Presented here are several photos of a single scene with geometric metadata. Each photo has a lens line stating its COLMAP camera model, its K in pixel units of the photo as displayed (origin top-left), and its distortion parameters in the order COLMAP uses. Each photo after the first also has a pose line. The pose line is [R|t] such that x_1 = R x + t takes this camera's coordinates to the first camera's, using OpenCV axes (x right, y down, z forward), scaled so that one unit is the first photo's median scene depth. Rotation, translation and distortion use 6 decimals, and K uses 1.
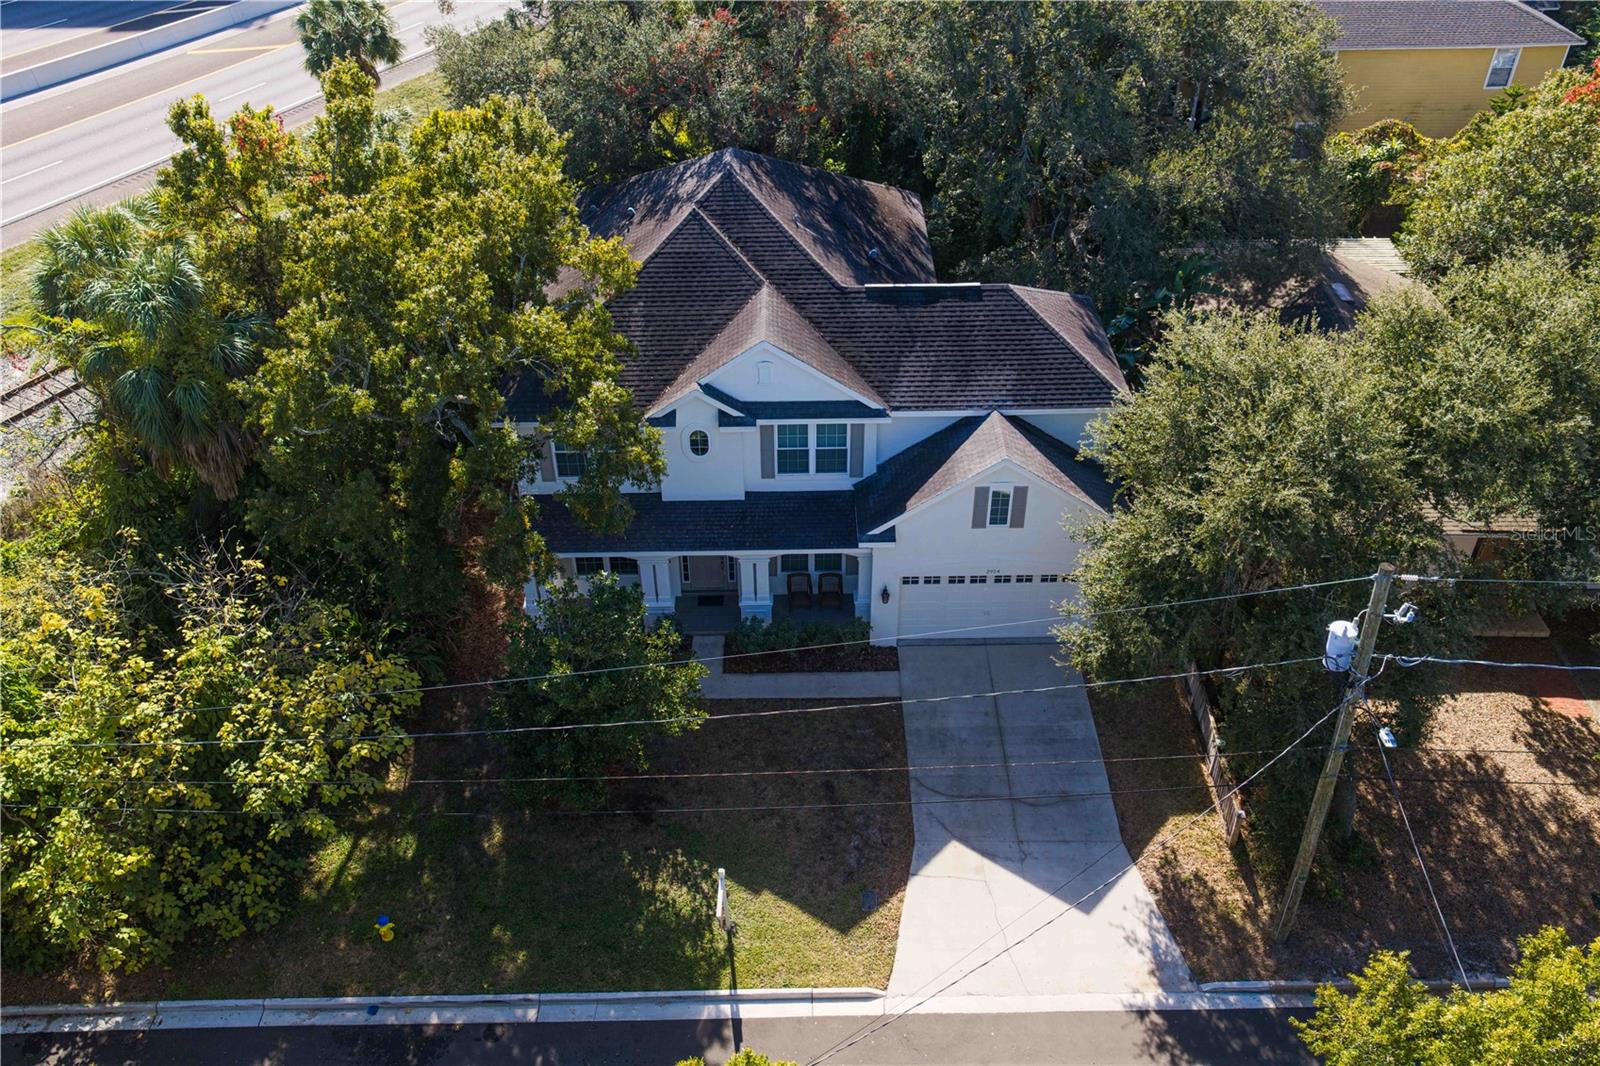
lens RADIAL K [[1303.9, 0, 800.0], [0, 1303.9, 533.0], [0, 0, 1]] dist [0.008880, -0.001813]
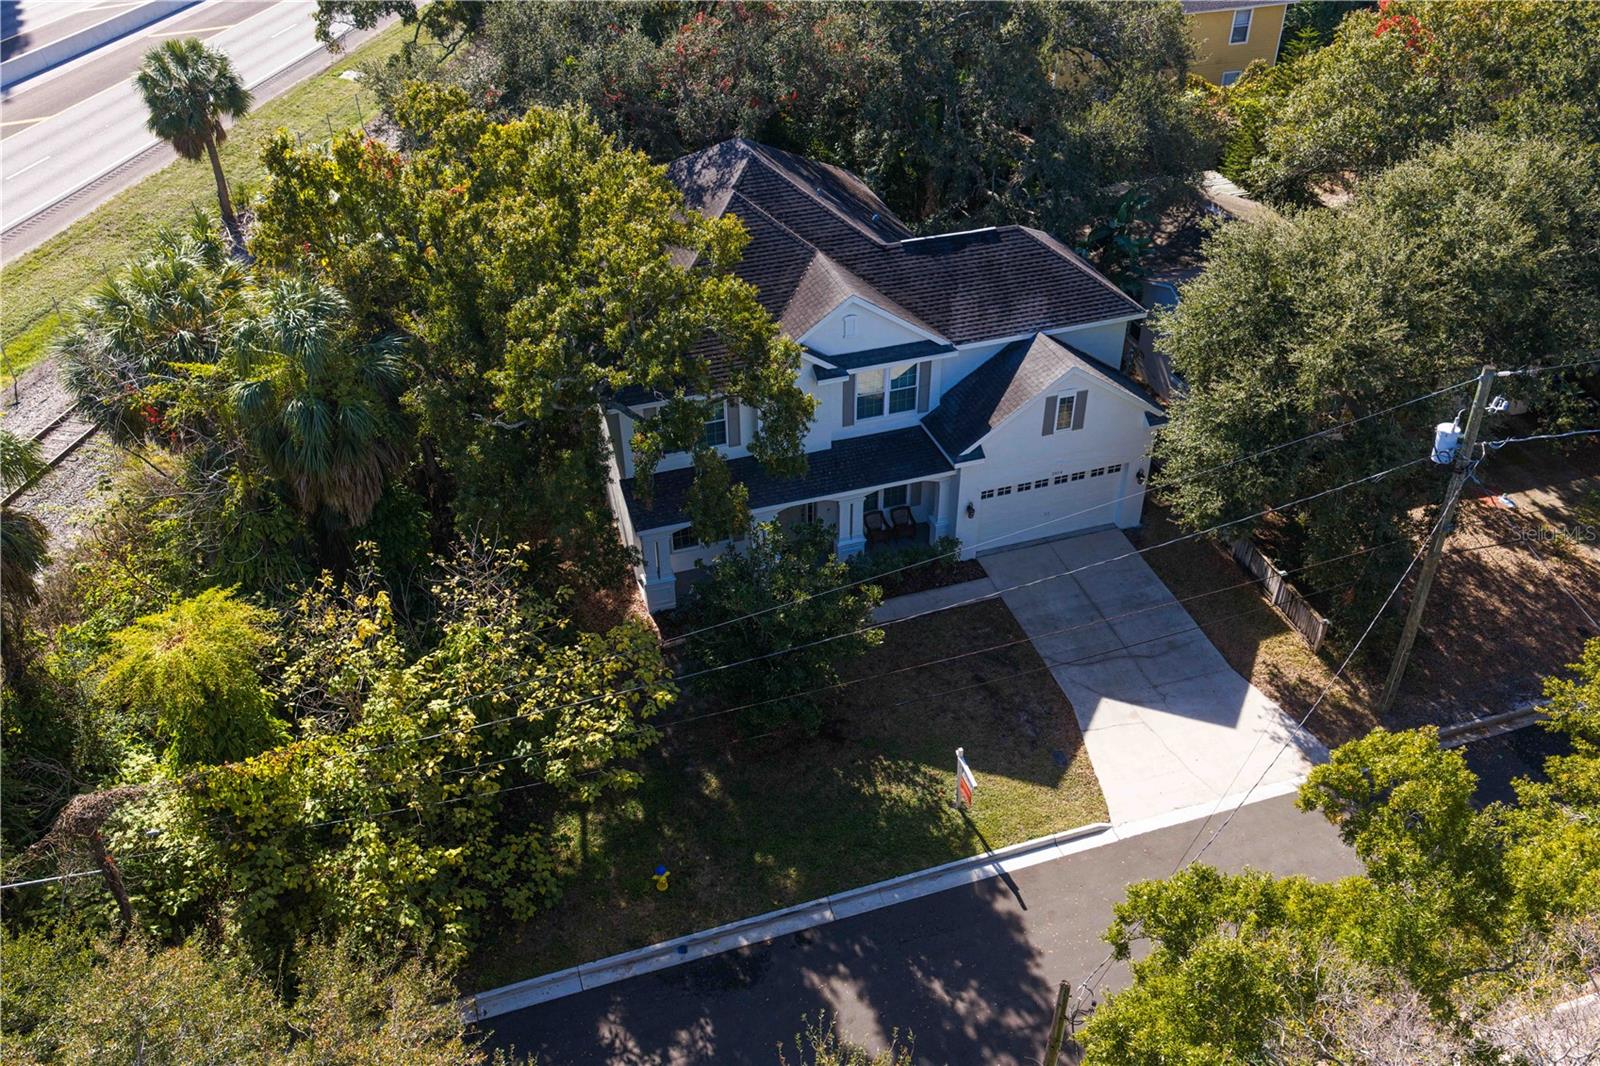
lens RADIAL K [[1303.9, 0, 800.0], [0, 1303.9, 533.0], [0, 0, 1]] dist [0.008880, -0.001813]
pose [[0.954928, -0.175905, 0.239101, -0.366128], [0.181661, 0.983359, -0.002074, 0.044897], [-0.234757, 0.045416, 0.970993, -0.056096]]
